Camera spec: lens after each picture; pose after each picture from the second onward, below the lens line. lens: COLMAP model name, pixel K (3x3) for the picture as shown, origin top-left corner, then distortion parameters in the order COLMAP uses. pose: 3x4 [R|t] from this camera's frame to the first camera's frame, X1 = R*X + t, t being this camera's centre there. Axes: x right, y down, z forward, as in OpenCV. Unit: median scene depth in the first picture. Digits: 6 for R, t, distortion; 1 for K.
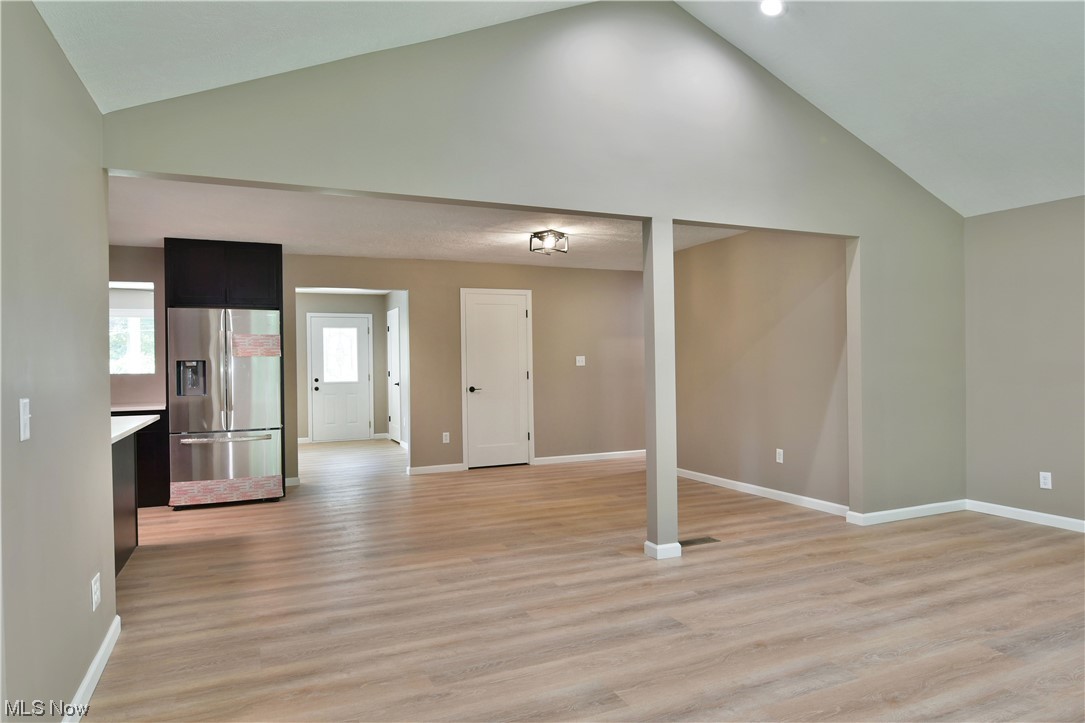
lens RADIAL K [[656.6, 0, 545.8], [0, 656.6, 362.7], [0, 0, 1]] dist [-0.010940, -0.005814]
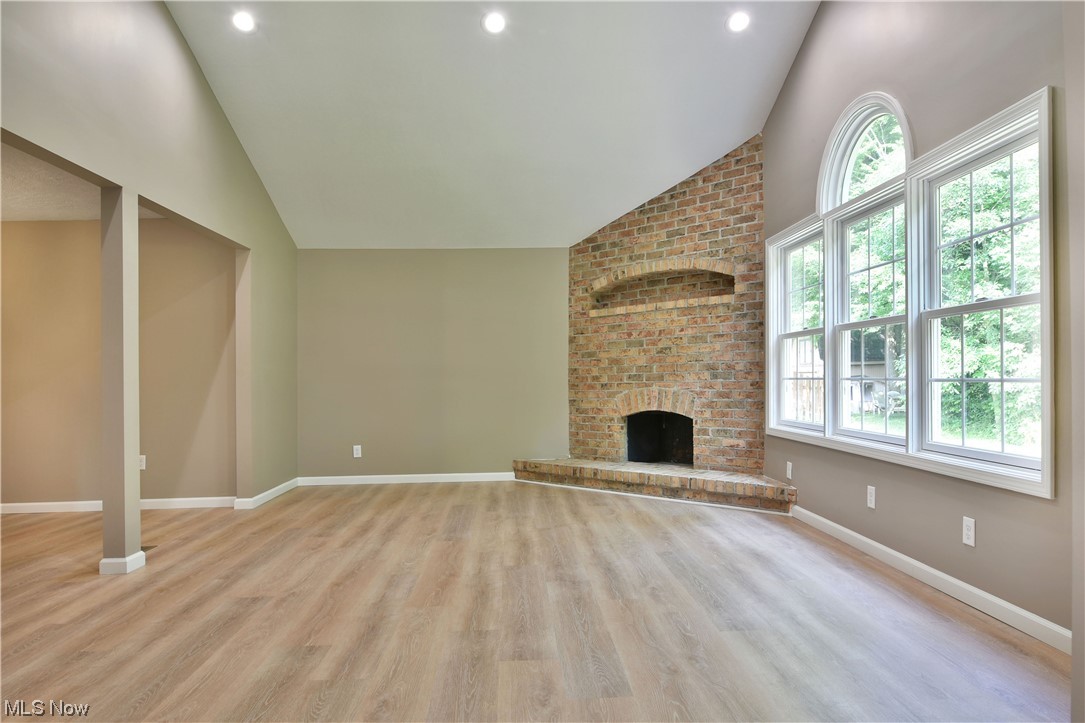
lens RADIAL K [[662.0, 0, 539.2], [0, 662.0, 381.2], [0, 0, 1]] dist [-0.014851, -0.002240]
pose [[0.371710, -0.003298, 0.928343, -0.481642], [0.017360, 0.999844, -0.003399, 0.057916], [-0.928187, 0.017380, 0.371709, 0.163115]]
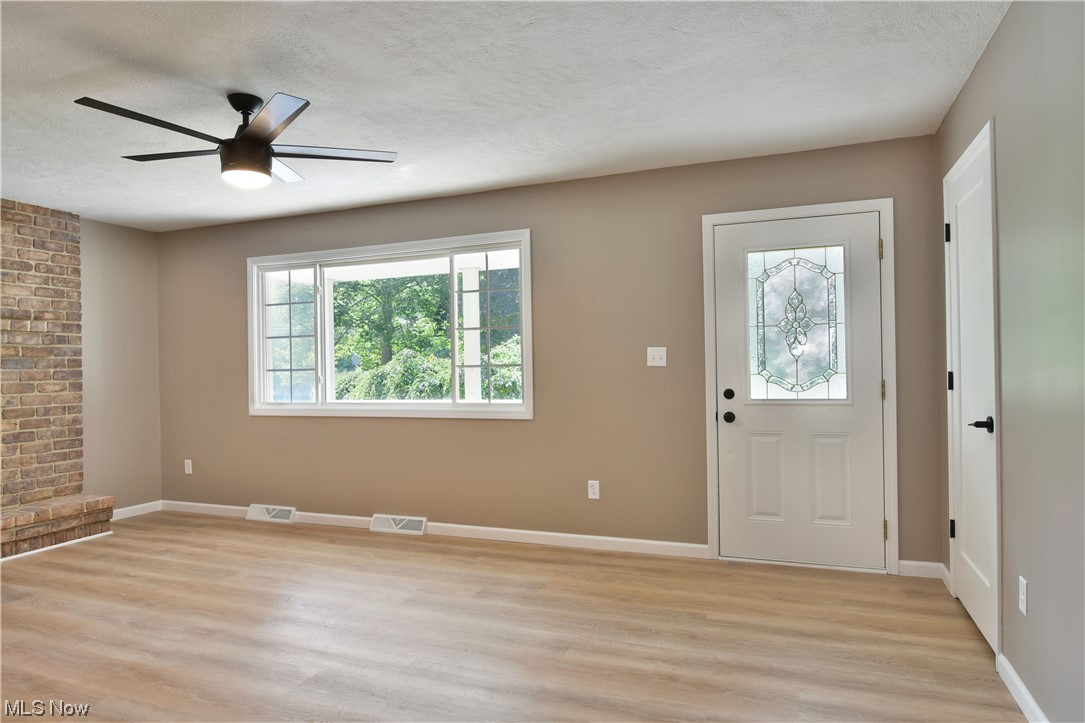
lens RADIAL K [[656.6, 0, 545.8], [0, 656.6, 362.7], [0, 0, 1]] dist [-0.010940, -0.005814]
pose [[0.701627, 0.001120, -0.712543, -0.448257], [0.010093, 0.999883, 0.011510, 0.010137], [0.712473, -0.015268, 0.701534, 1.894526]]
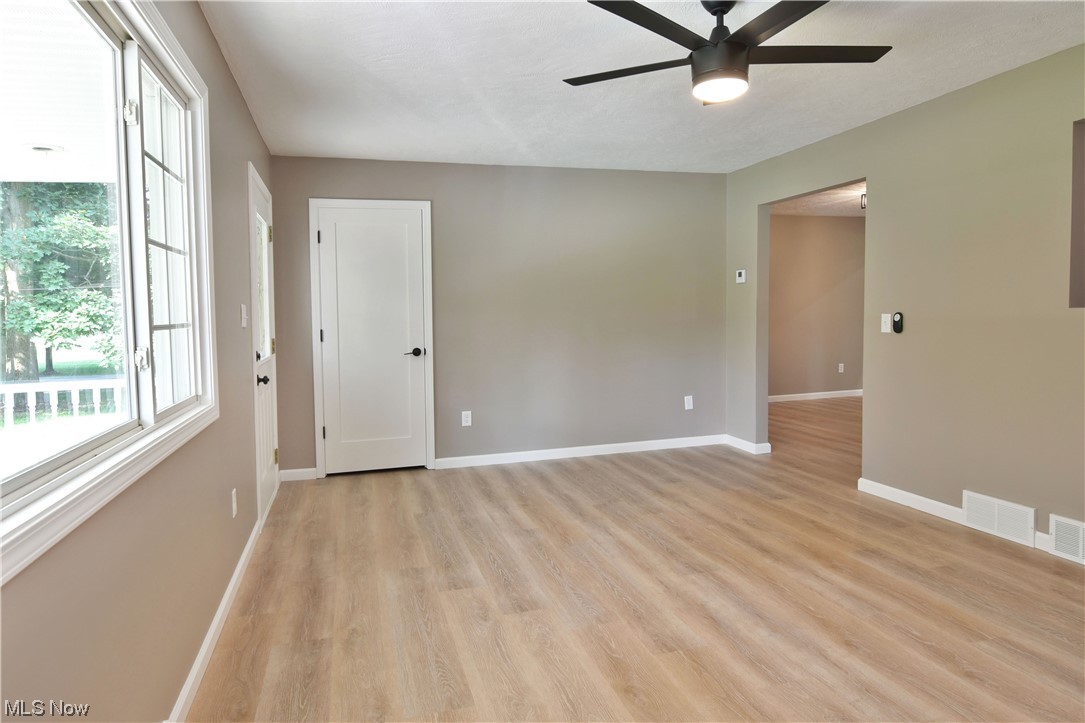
lens RADIAL K [[656.6, 0, 545.8], [0, 656.6, 362.7], [0, 0, 1]] dist [-0.010940, -0.005814]
pose [[0.133018, -0.063792, 0.989059, -1.947196], [0.017565, 0.997922, 0.062001, 0.035340], [-0.990958, 0.009125, 0.133862, 2.276017]]
